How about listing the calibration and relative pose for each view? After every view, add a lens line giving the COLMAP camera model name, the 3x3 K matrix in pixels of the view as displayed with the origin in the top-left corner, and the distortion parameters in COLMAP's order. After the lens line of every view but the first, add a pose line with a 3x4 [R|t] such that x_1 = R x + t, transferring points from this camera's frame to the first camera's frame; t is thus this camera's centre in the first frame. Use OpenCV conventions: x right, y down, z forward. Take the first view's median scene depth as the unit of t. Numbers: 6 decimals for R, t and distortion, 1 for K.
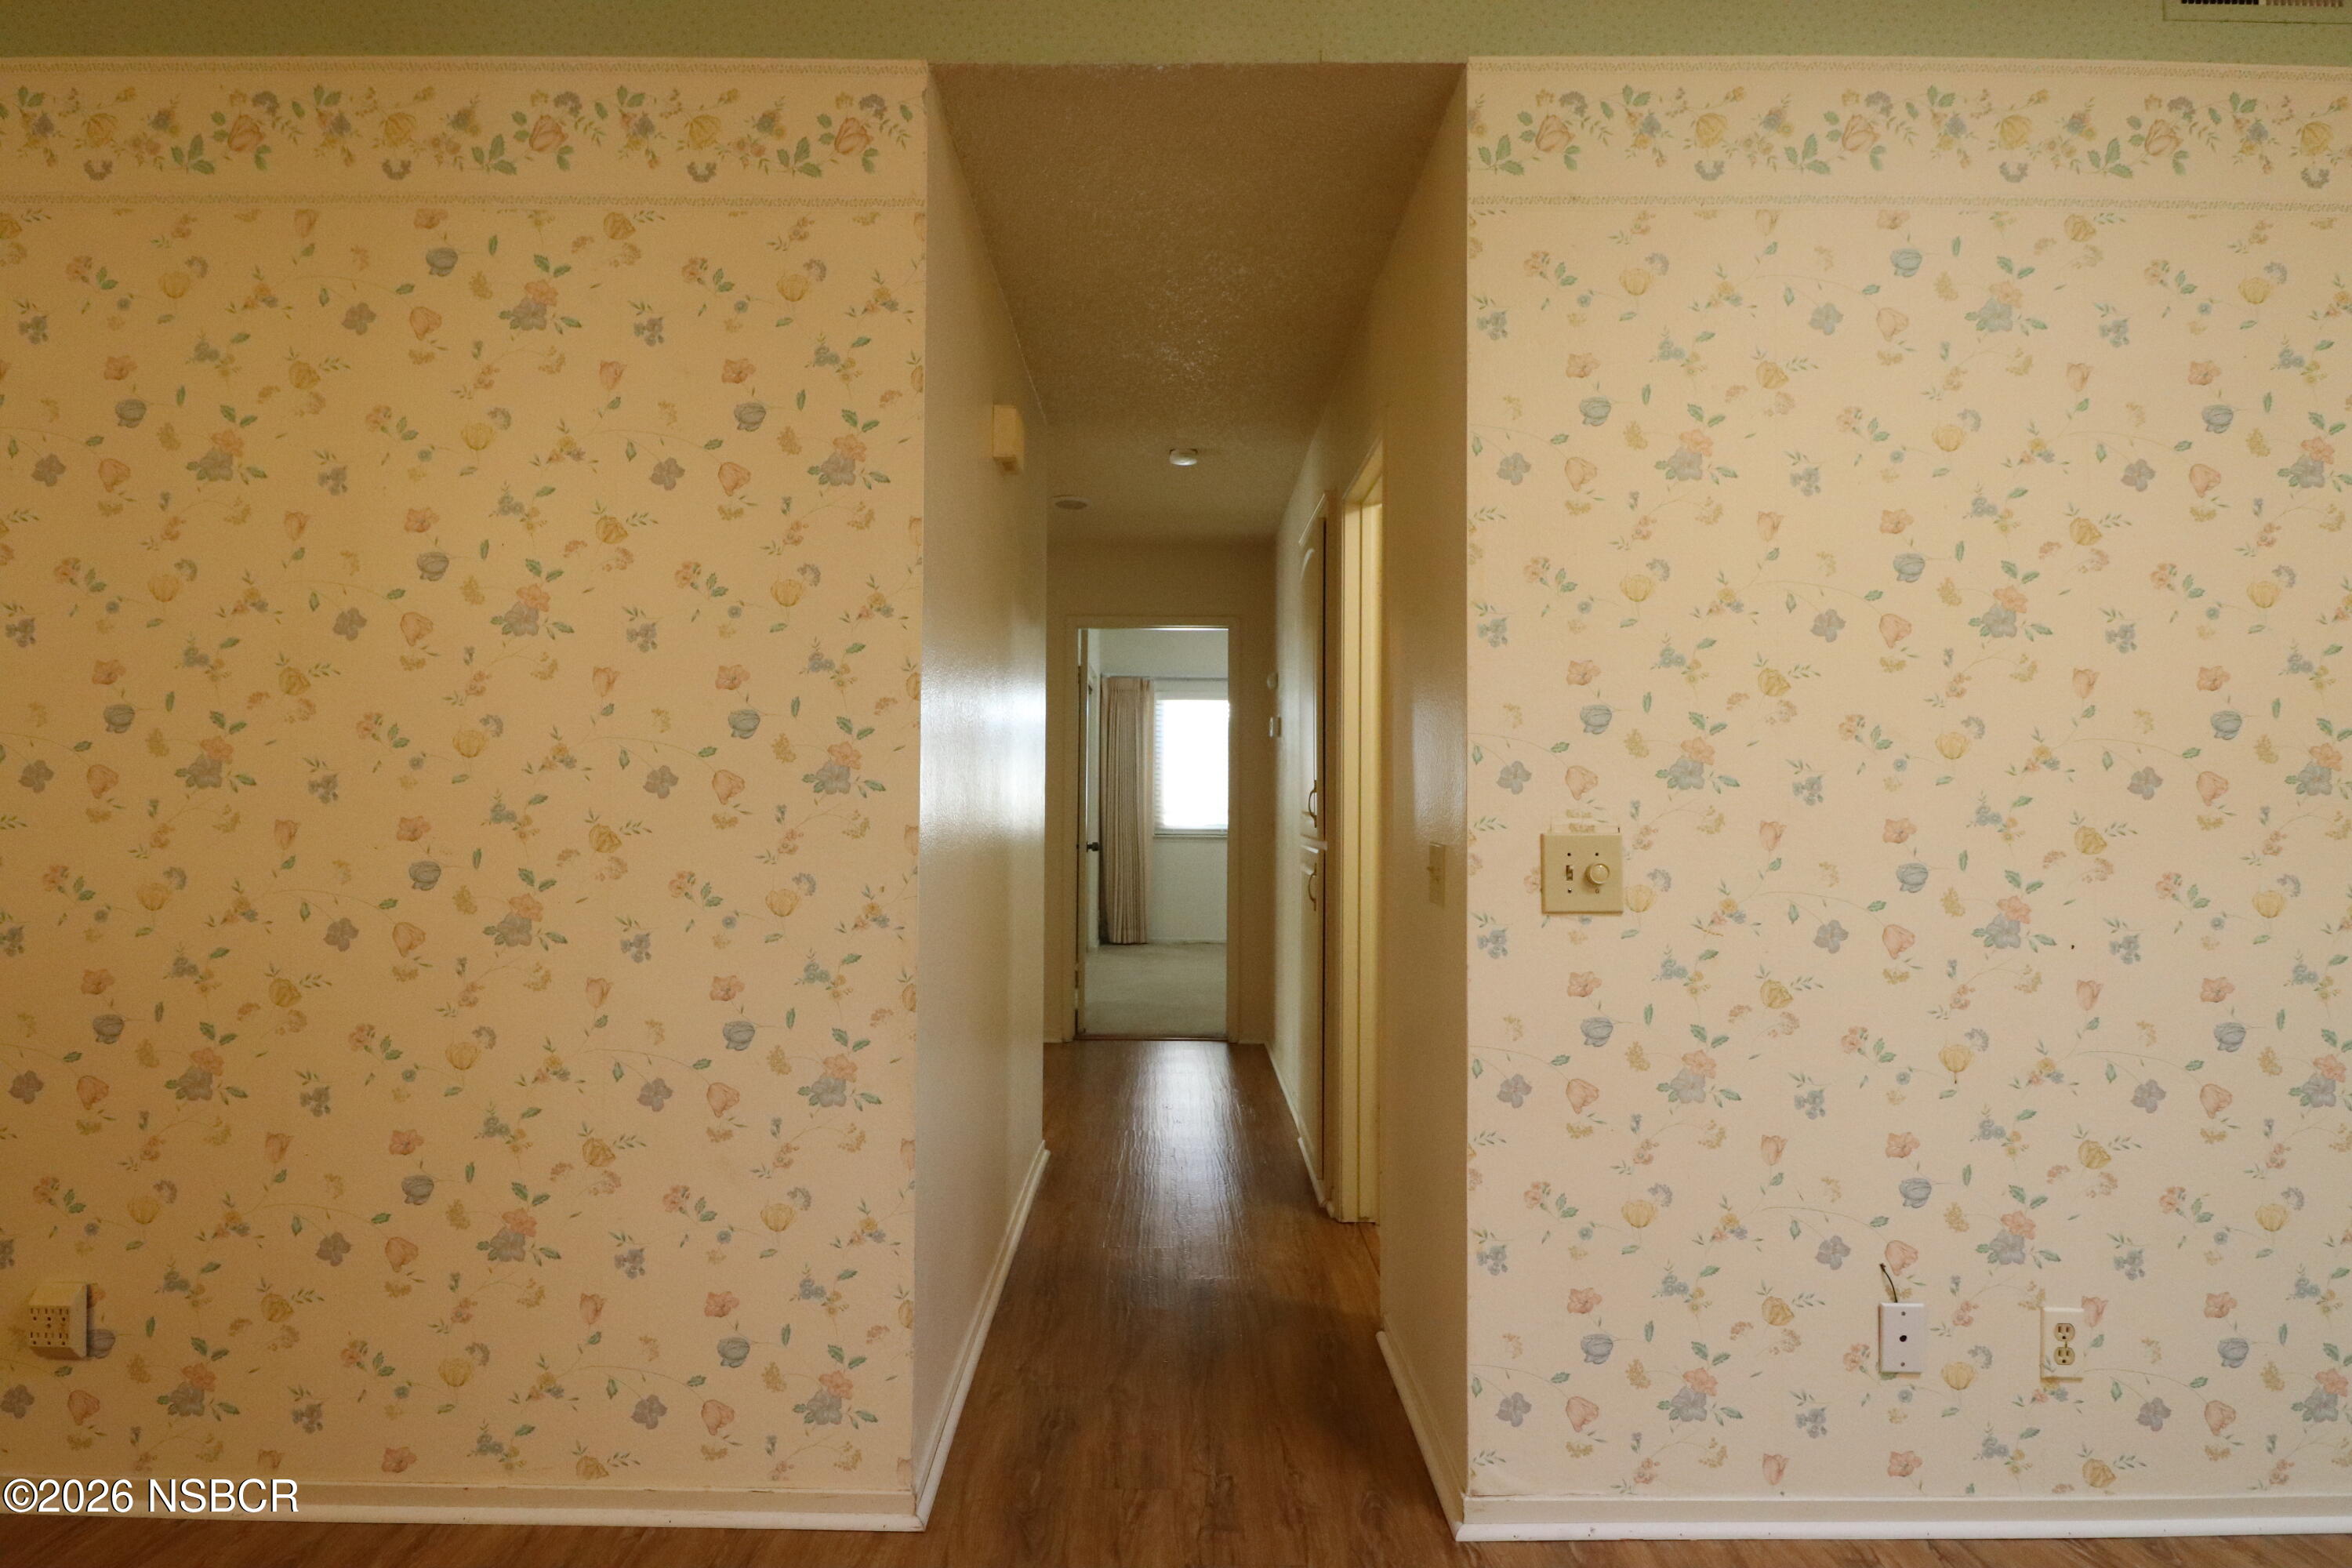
lens RADIAL K [[1321.4, 0, 1170.0], [0, 1321.4, 781.8], [0, 0, 1]] dist [-0.005697, -0.001017]
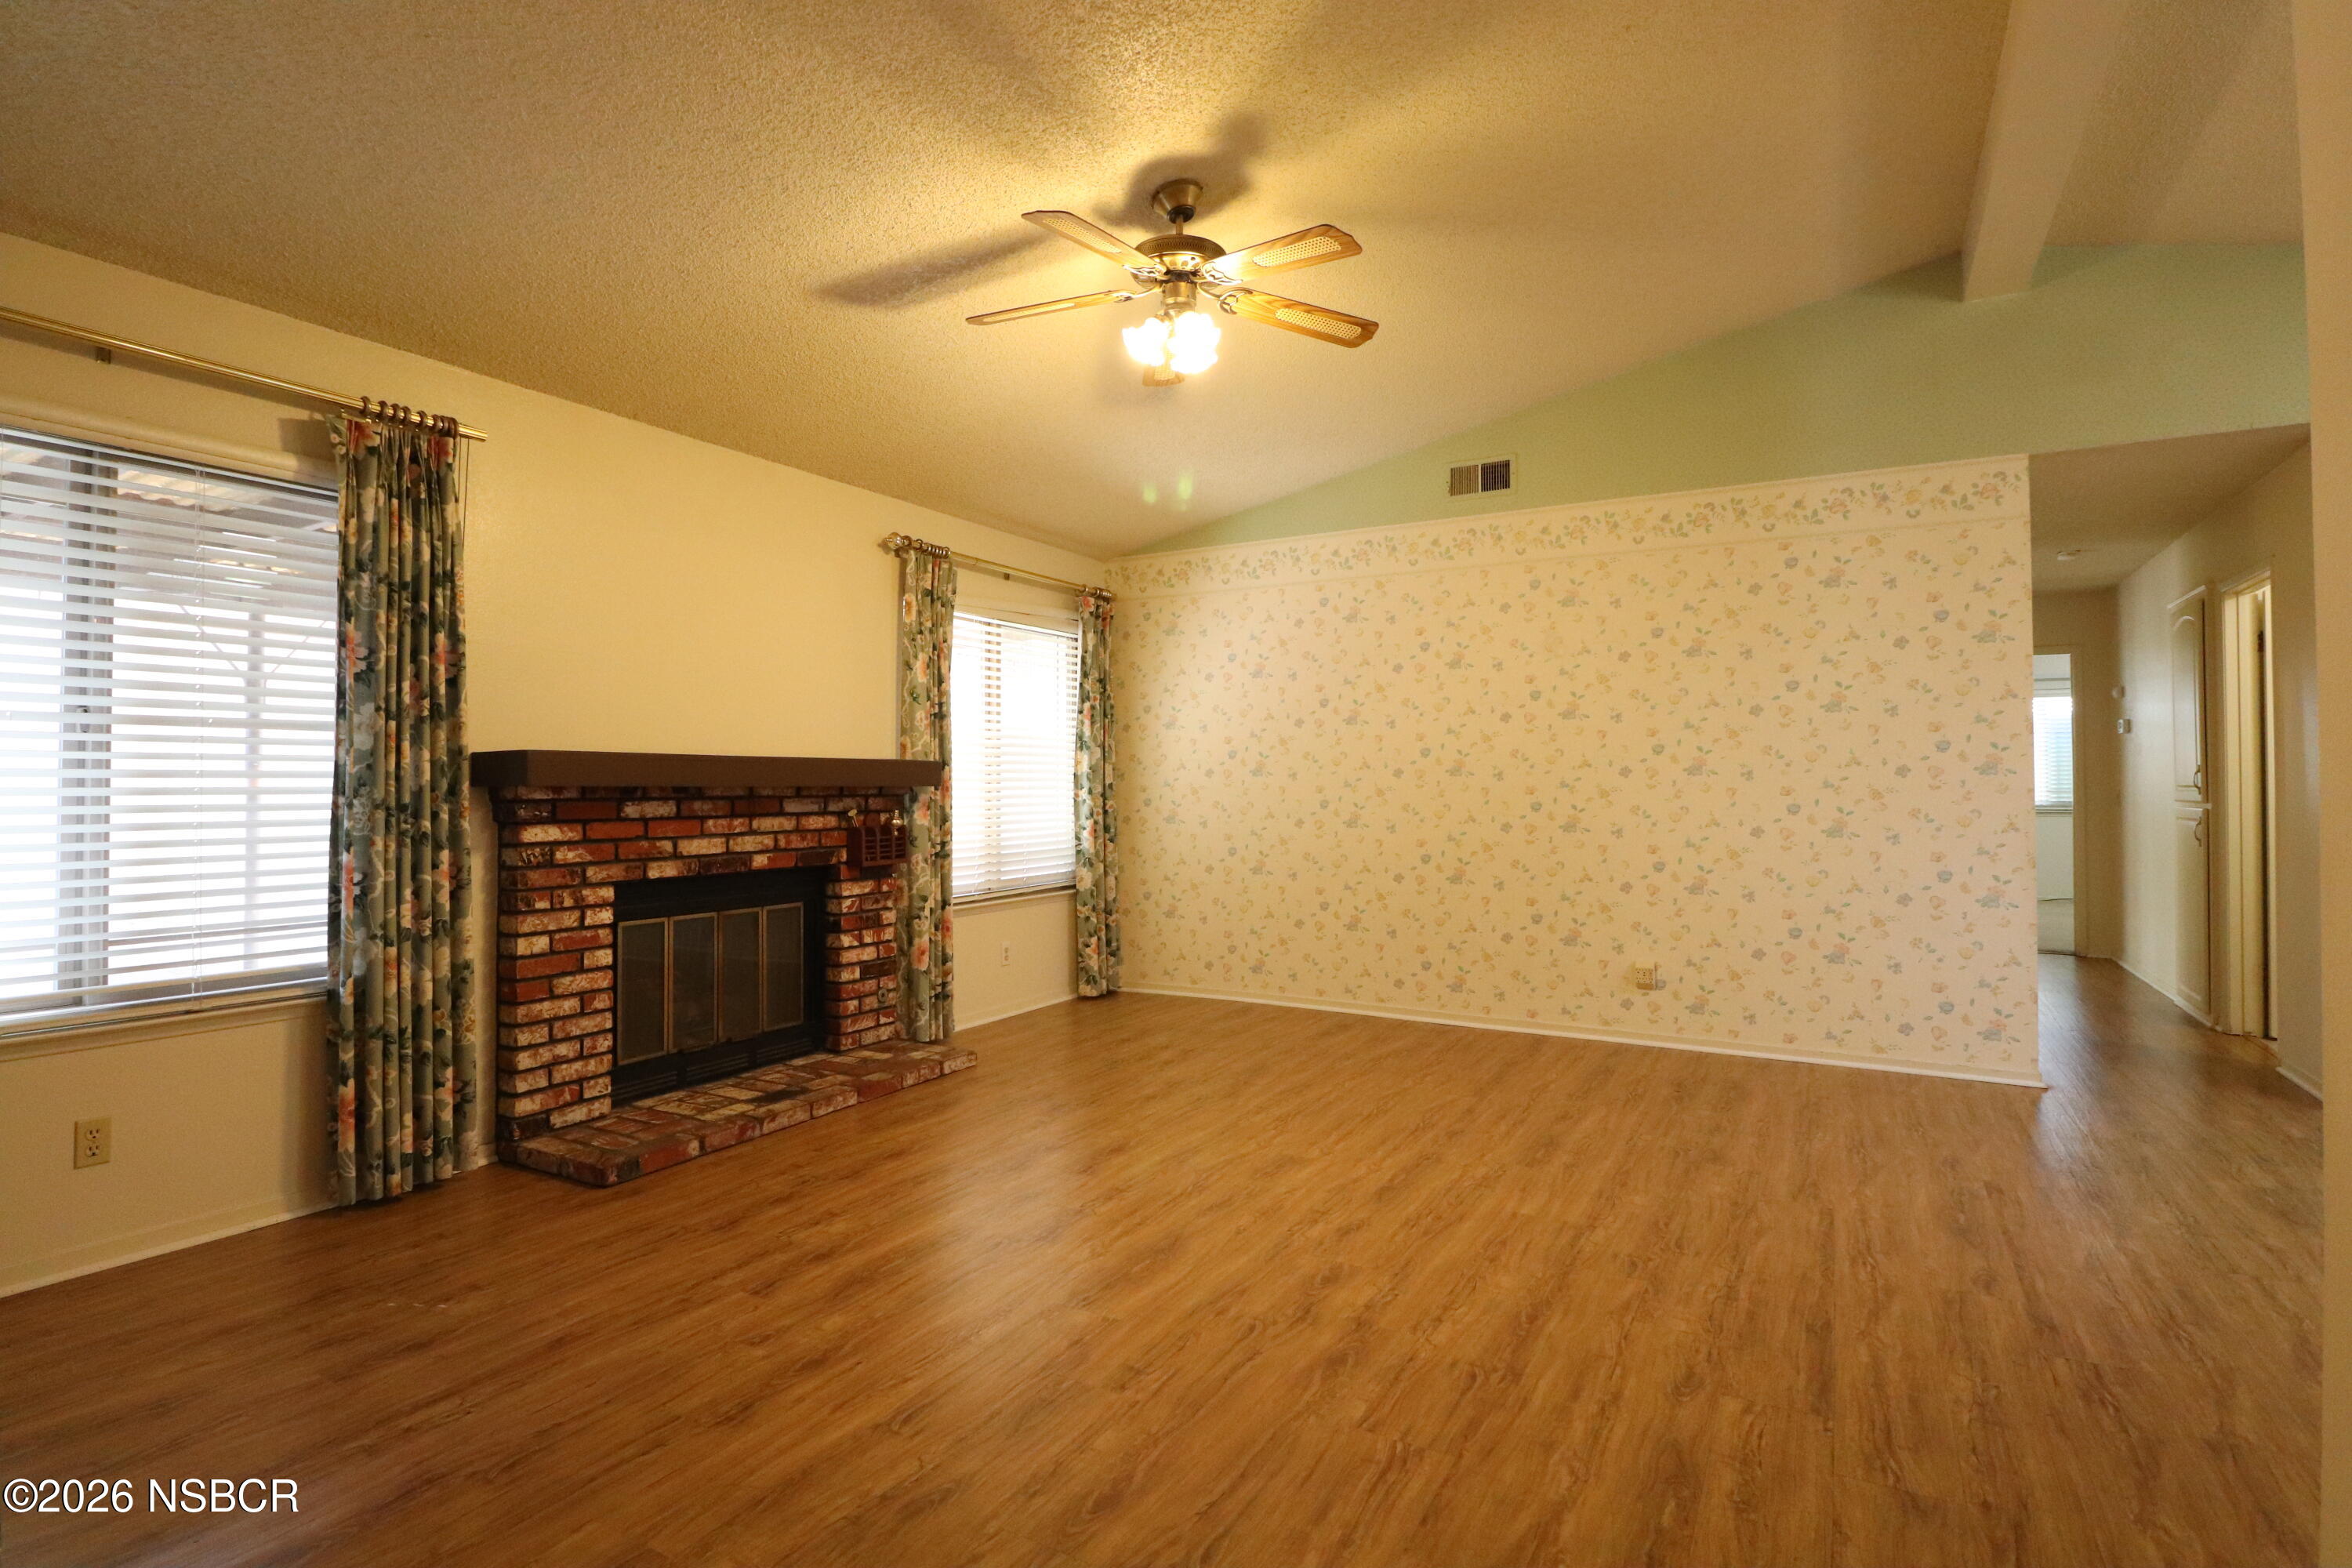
lens RADIAL K [[1143.2, 0, 1178.3], [0, 1143.2, 769.9], [0, 0, 1]] dist [-0.014647, -0.001121]
pose [[0.859499, -0.012874, -0.510975, -0.454244], [0.012602, 0.999913, -0.003996, -0.010068], [0.510982, -0.003004, 0.859586, -1.436056]]
